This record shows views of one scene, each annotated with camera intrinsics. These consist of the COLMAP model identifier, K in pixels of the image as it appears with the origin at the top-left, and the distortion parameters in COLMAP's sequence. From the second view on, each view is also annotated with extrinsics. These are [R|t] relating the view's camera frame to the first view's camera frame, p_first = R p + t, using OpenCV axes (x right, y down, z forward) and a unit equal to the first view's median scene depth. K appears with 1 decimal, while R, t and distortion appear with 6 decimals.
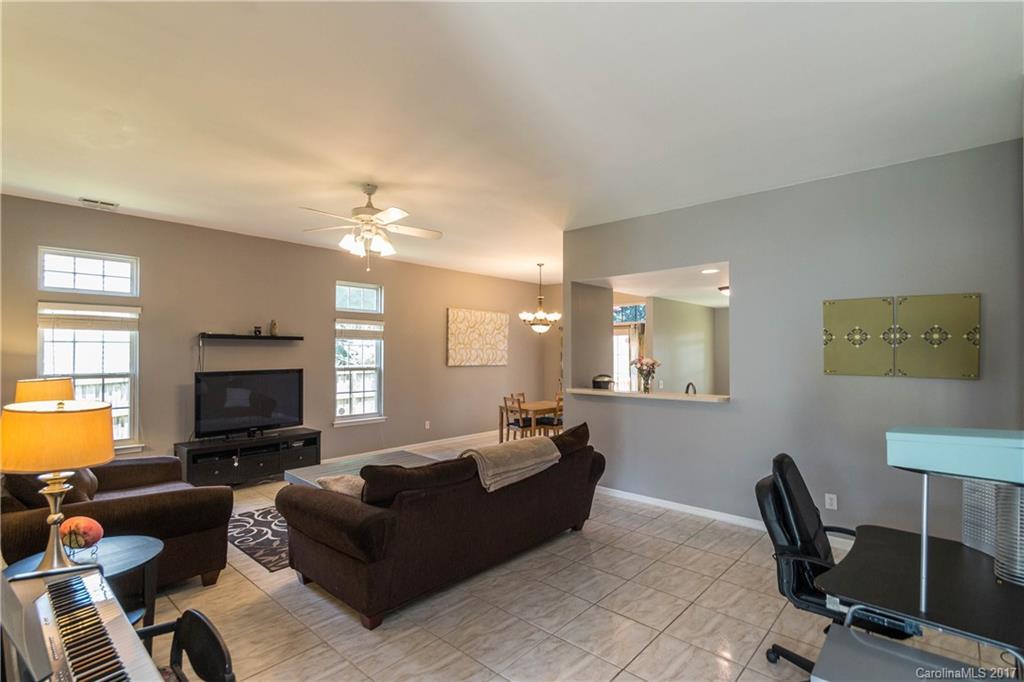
lens RADIAL K [[475.8, 0, 508.1], [0, 475.8, 343.5], [0, 0, 1]] dist [-0.000491, -0.000980]
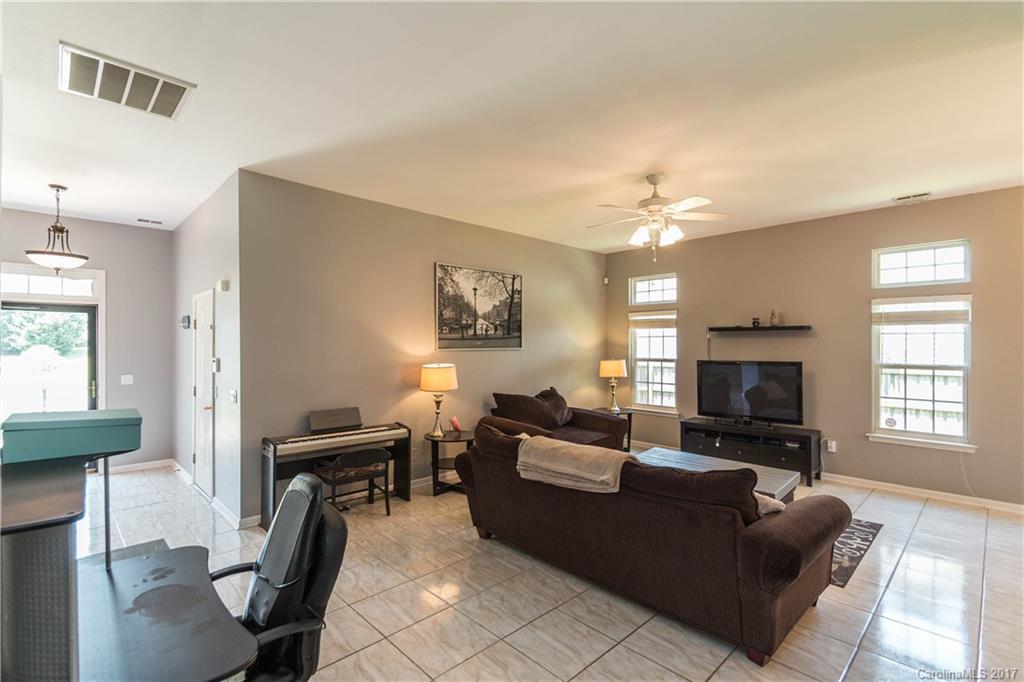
lens RADIAL K [[475.8, 0, 508.7], [0, 475.8, 343.9], [0, 0, 1]] dist [-0.000491, -0.000980]
pose [[-0.067501, -0.000672, -0.997719, 0.466159], [0.019907, 0.999800, -0.002020, 0.009703], [0.997521, -0.019998, -0.067474, 0.488551]]
